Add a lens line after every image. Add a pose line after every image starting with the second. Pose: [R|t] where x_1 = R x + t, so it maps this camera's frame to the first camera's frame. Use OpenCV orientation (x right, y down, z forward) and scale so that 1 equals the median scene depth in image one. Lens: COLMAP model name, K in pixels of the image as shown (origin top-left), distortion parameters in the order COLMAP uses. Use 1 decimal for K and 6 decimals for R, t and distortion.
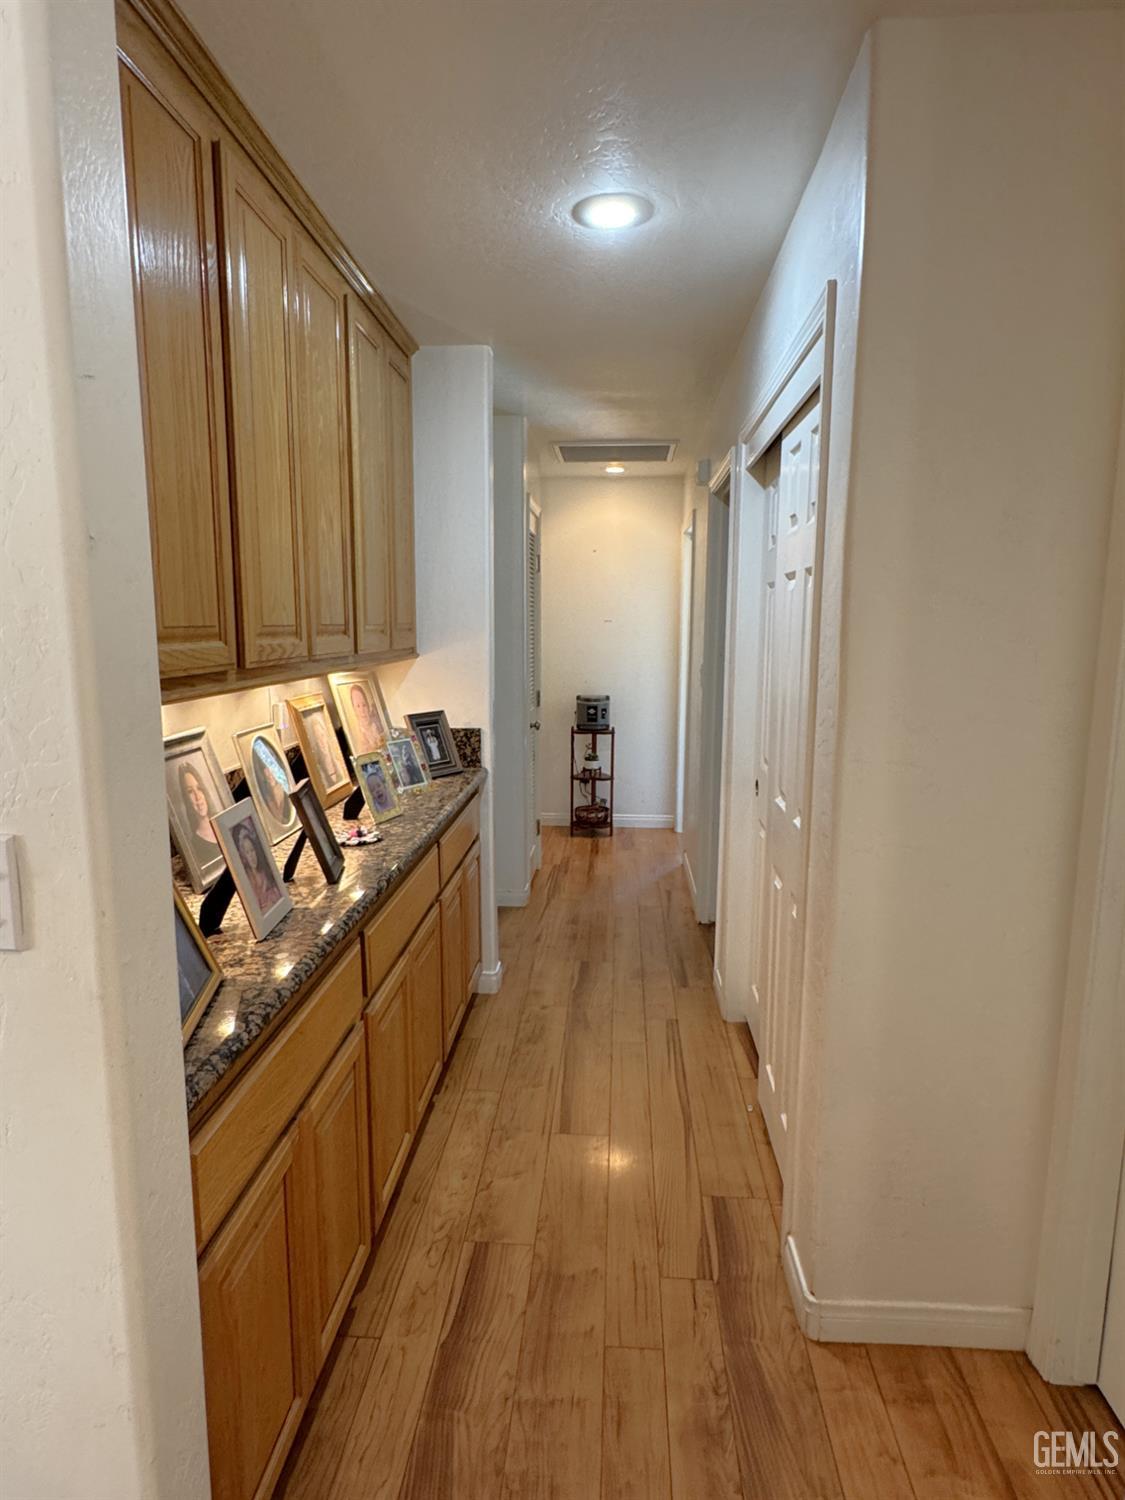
lens RADIAL K [[867.0, 0, 568.1], [0, 867.0, 748.9], [0, 0, 1]] dist [0.002832, 0.002249]
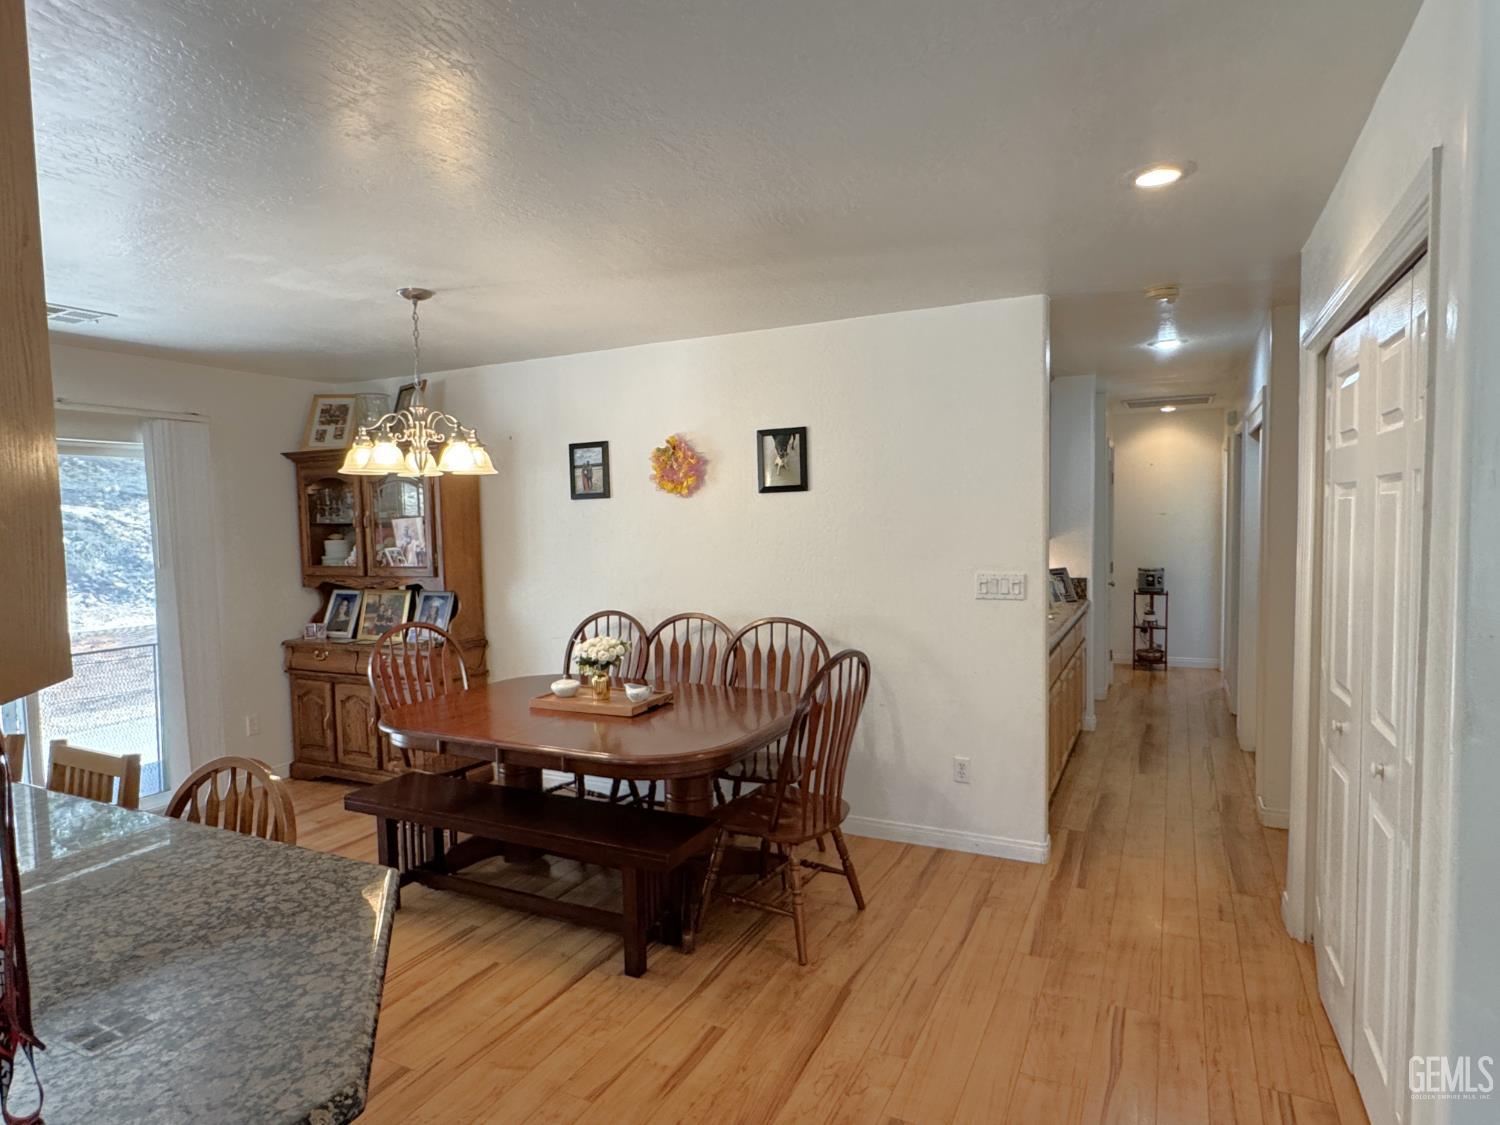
lens RADIAL K [[867.0, 0, 754.7], [0, 867.0, 572.2], [0, 0, 1]] dist [0.002832, 0.002249]
pose [[0.924959, 0.000667, -0.380067, -0.037700], [-0.029921, 0.997023, -0.071068, 0.079317], [0.378888, 0.077107, 0.922225, -0.647222]]
